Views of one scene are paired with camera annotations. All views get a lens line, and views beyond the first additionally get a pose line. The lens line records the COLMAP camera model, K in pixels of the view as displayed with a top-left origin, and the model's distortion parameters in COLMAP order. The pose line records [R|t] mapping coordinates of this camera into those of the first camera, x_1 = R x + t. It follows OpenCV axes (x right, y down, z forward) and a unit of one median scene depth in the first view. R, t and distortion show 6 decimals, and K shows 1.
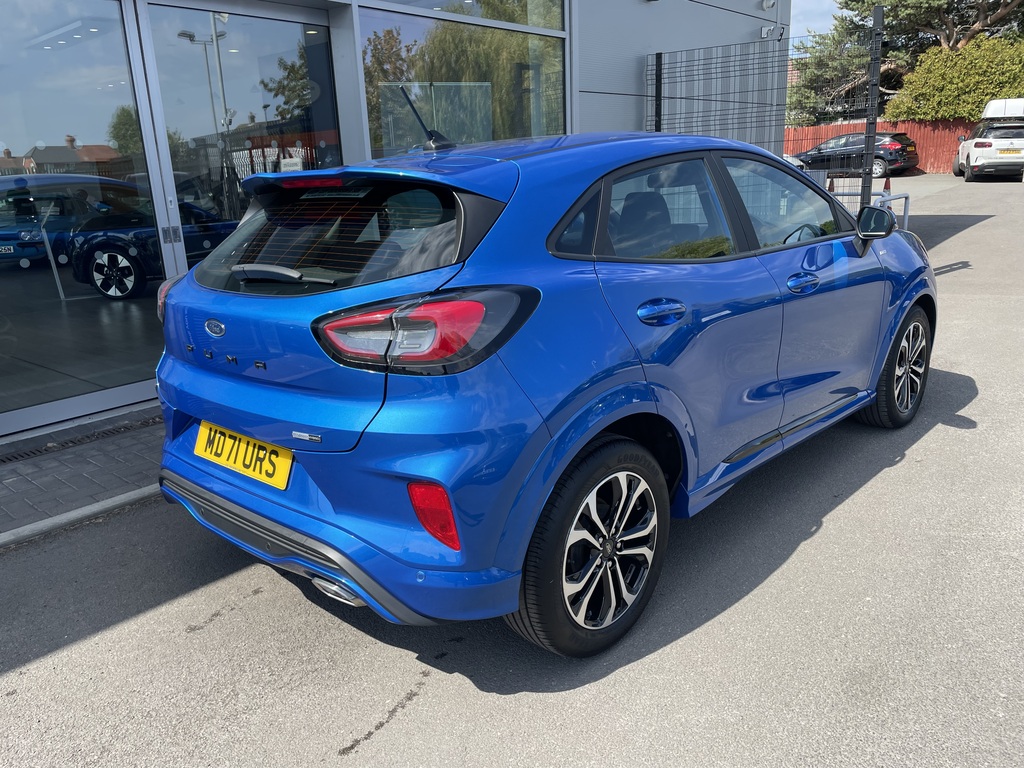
lens RADIAL K [[786.7, 0, 512.0], [0, 786.7, 384.0], [0, 0, 1]] dist [0.070330, -0.084745]
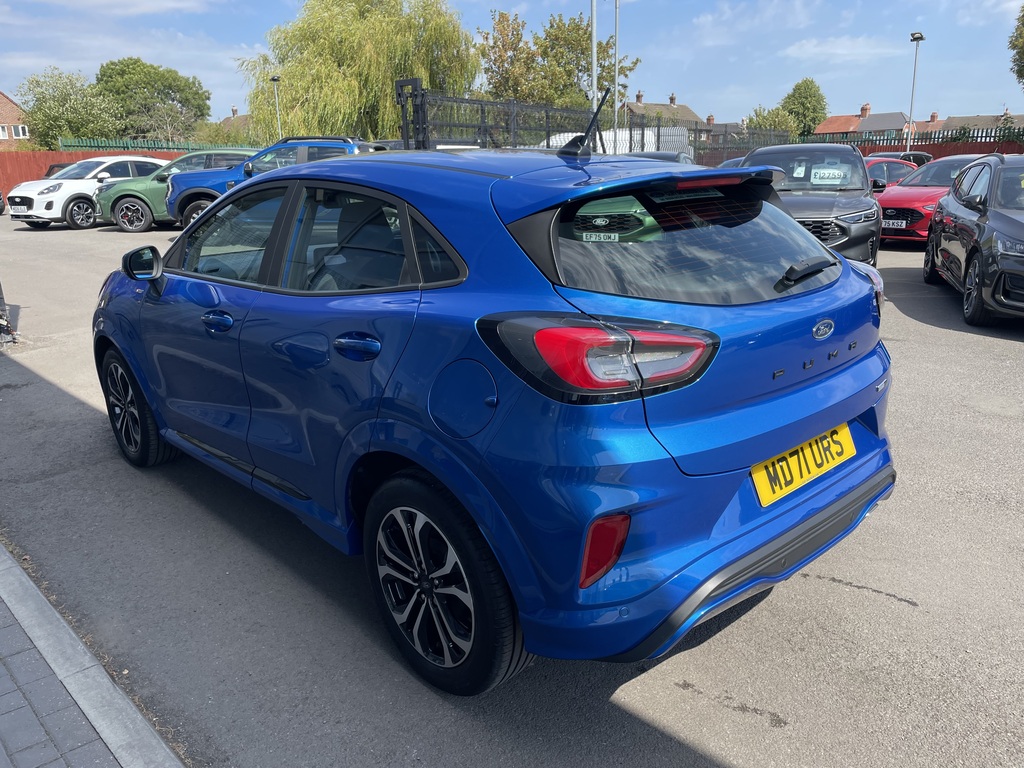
lens RADIAL K [[781.7, 0, 511.2], [0, 781.7, 388.8], [0, 0, 1]] dist [0.071020, -0.088591]
pose [[0.084167, -0.232069, 0.969051, -1.206466], [0.286106, 0.937181, 0.199587, -0.270106], [-0.954494, 0.260453, 0.145276, 1.119924]]
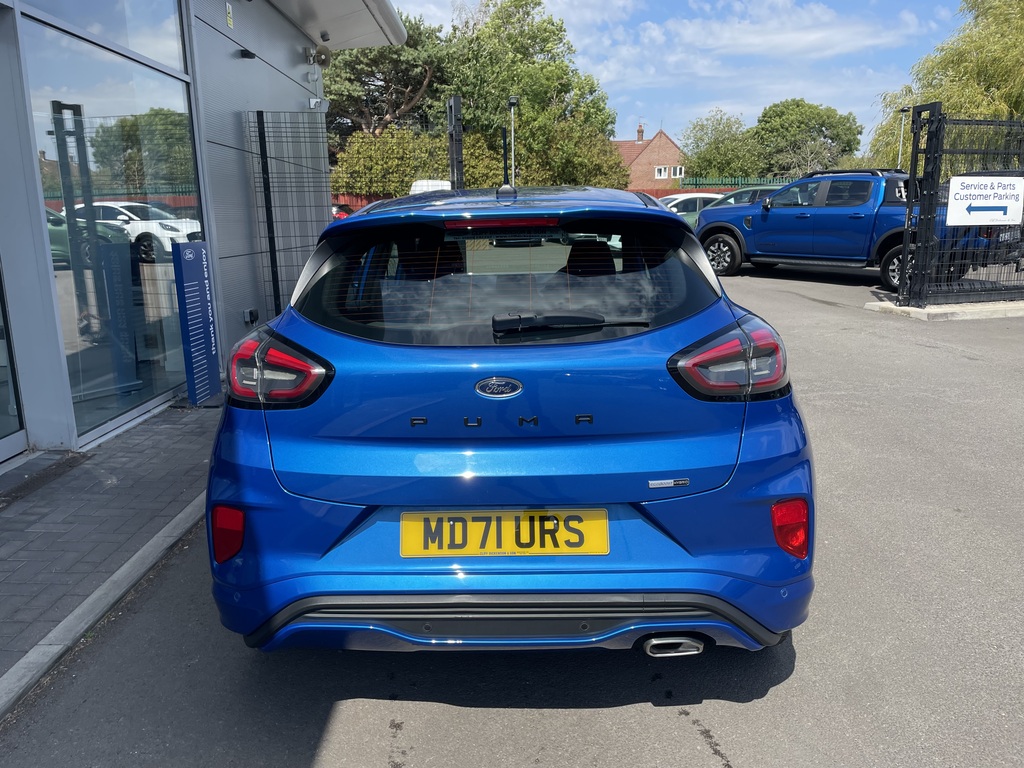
lens RADIAL K [[786.7, 0, 512.0], [0, 786.7, 384.0], [0, 0, 1]] dist [0.070330, -0.084745]
pose [[0.758098, -0.105960, 0.643475, -0.820154], [0.156242, 0.987486, -0.021466, -0.049332], [-0.633147, 0.116811, 0.765166, 0.312237]]
